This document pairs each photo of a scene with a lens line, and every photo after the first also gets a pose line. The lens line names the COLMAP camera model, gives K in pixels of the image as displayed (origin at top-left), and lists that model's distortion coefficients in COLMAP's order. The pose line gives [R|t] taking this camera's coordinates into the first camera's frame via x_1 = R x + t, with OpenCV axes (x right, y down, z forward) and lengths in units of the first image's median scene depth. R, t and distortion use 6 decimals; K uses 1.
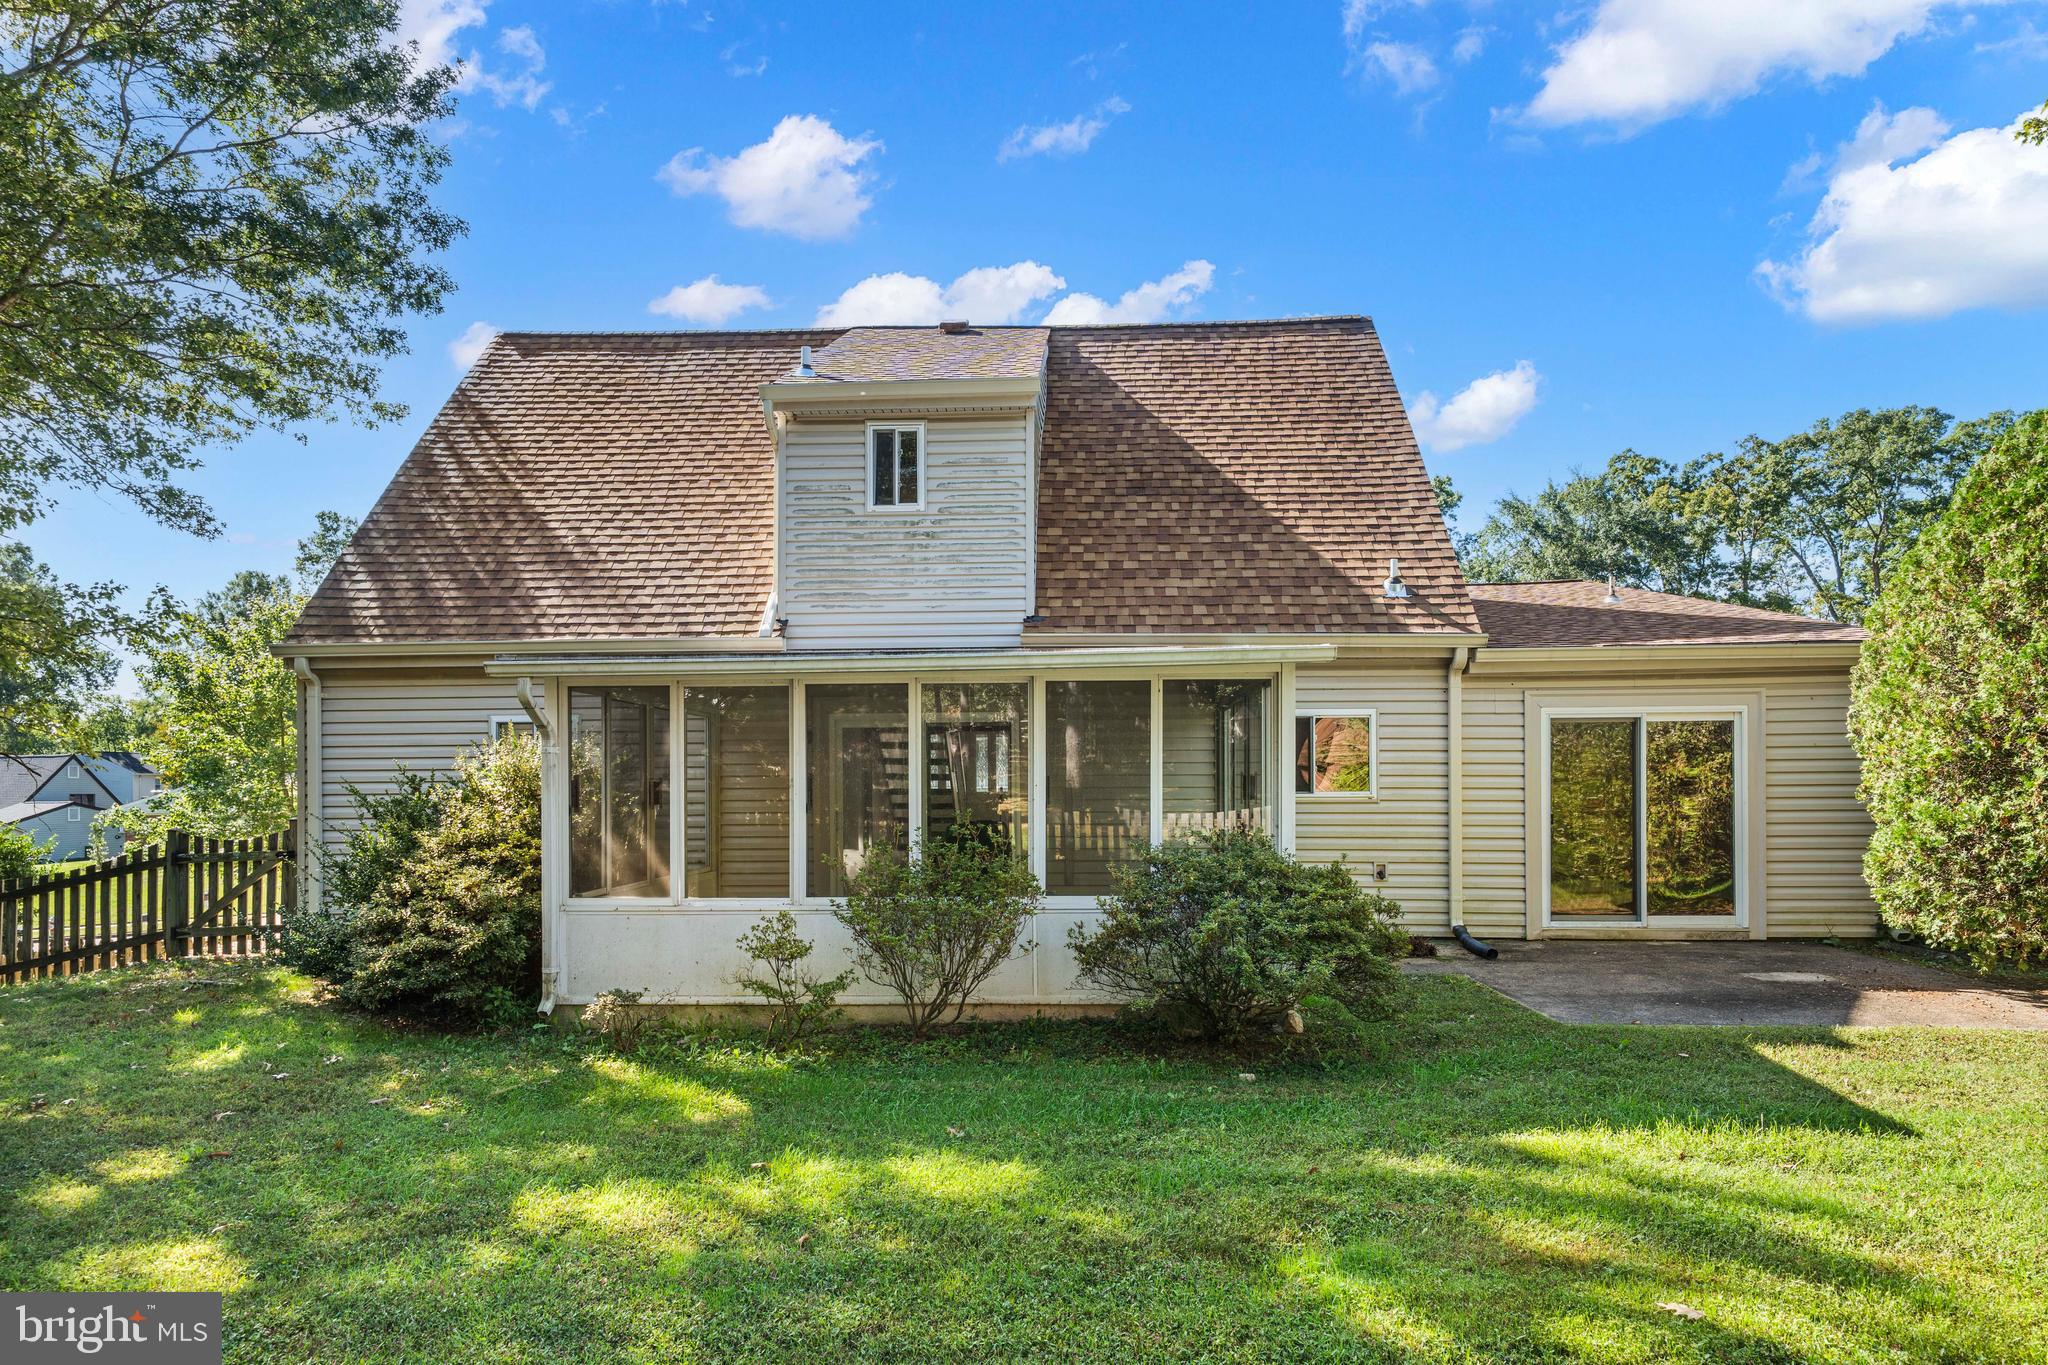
lens RADIAL K [[1163.0, 0, 1017.6], [0, 1163.0, 786.0], [0, 0, 1]] dist [0.021112, 0.000640]
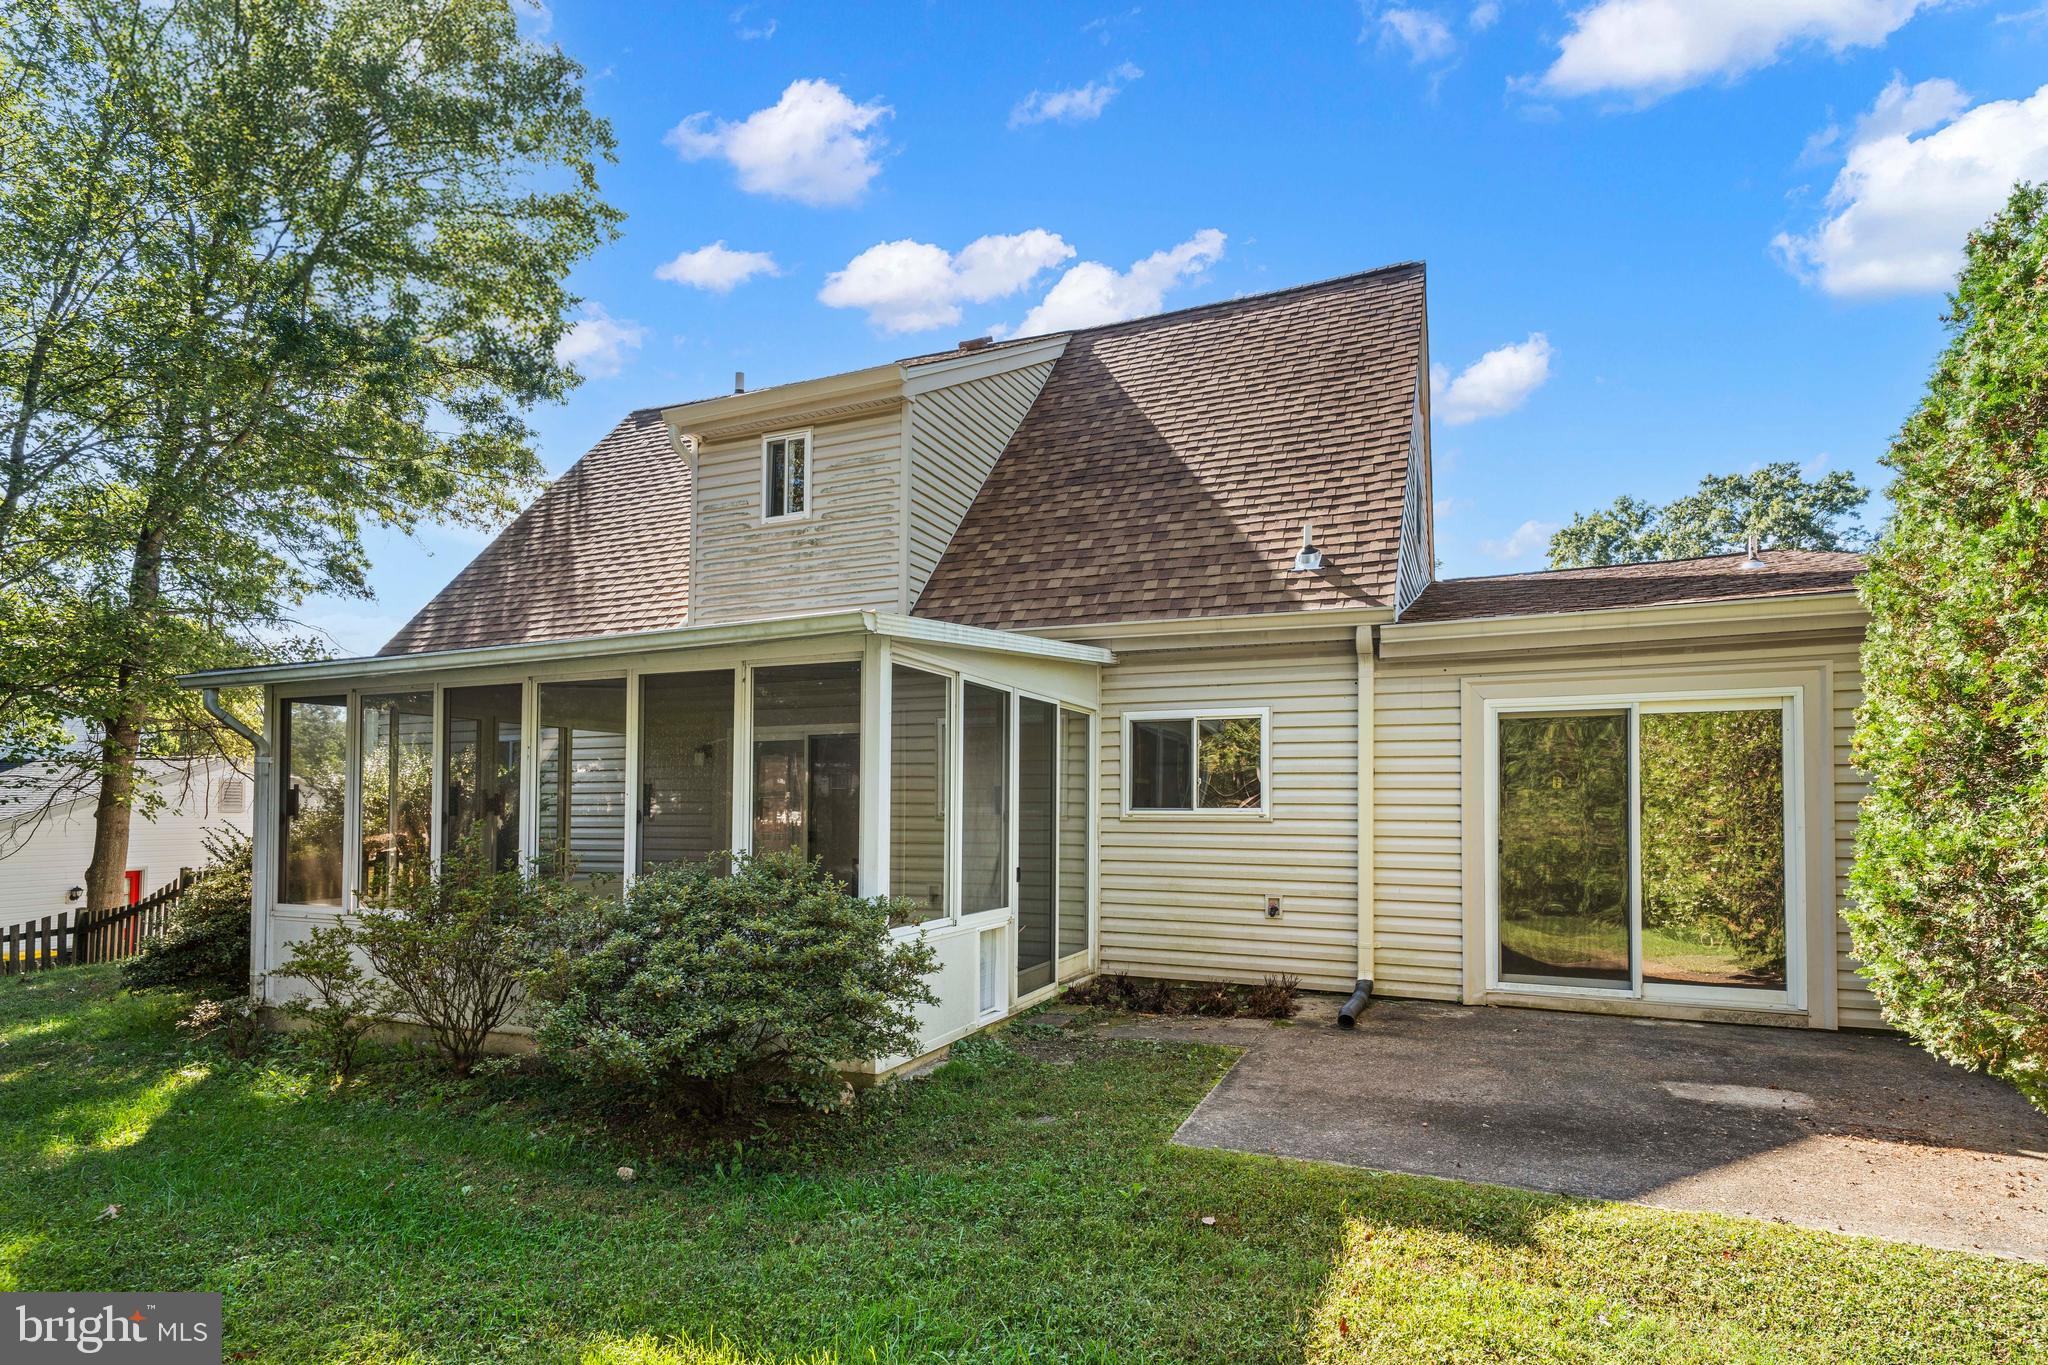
lens RADIAL K [[1025.7, 0, 1027.1], [0, 1025.7, 786.5], [0, 0, 1]] dist [0.013116, 0.000175]
pose [[0.937595, -0.001687, -0.347725, 0.389907], [-0.006368, 0.999737, -0.022020, 0.006309], [0.347671, 0.022860, 0.937338, 0.261299]]
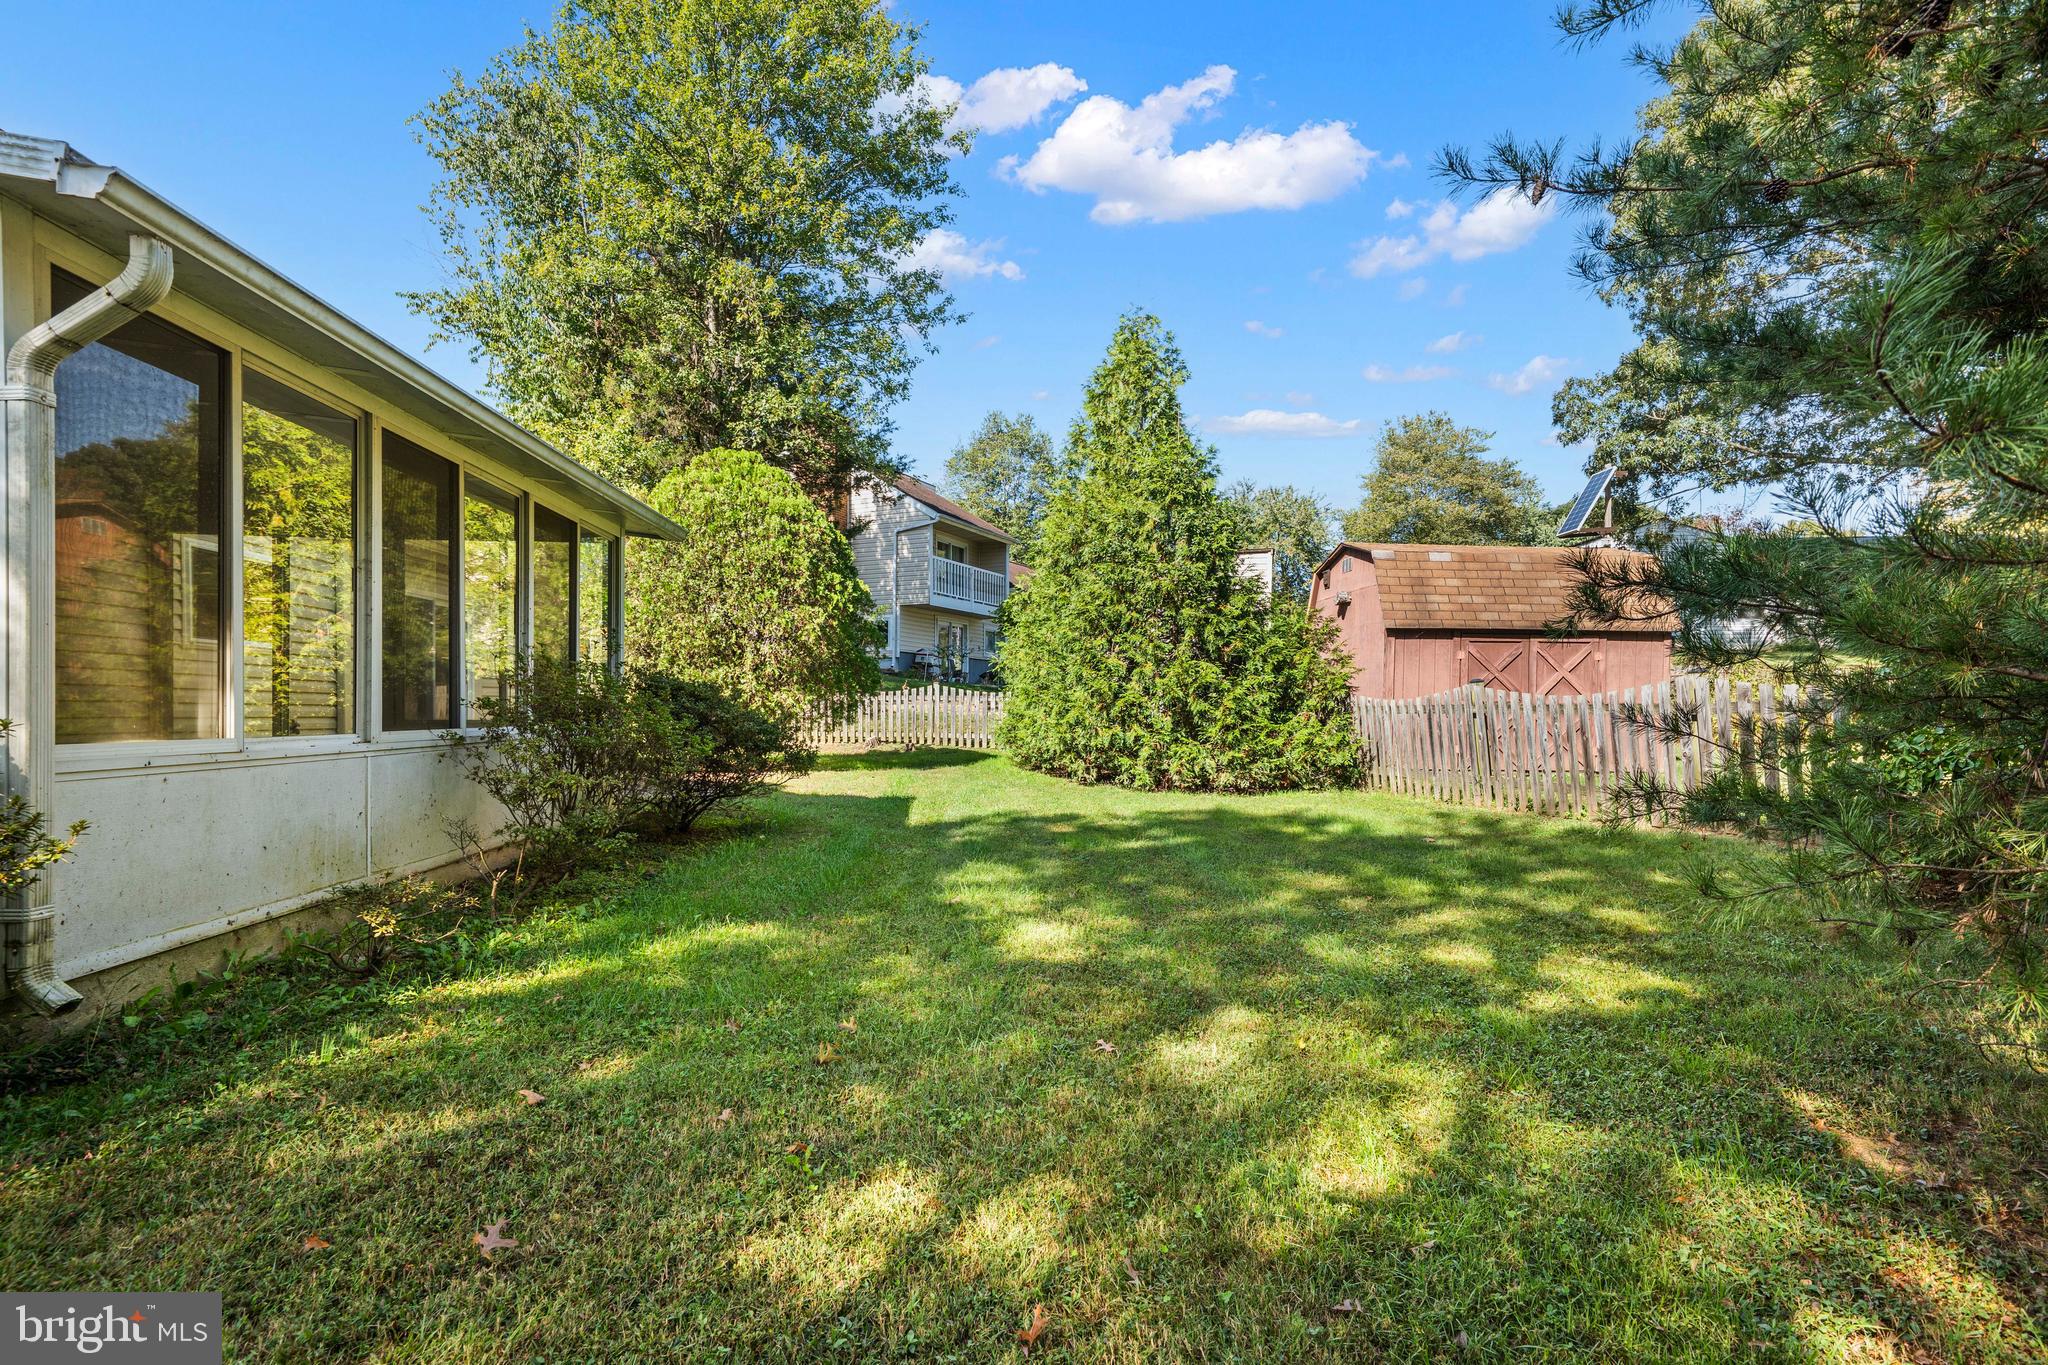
lens RADIAL K [[945.3, 0, 1026.8], [0, 945.3, 712.9], [0, 0, 1]] dist [0.017891, -0.000309]
pose [[-0.121069, -0.003380, 0.992638, -0.554443], [-0.017306, 0.999849, 0.001294, 0.054370], [-0.992493, -0.017022, -0.121110, 0.478229]]
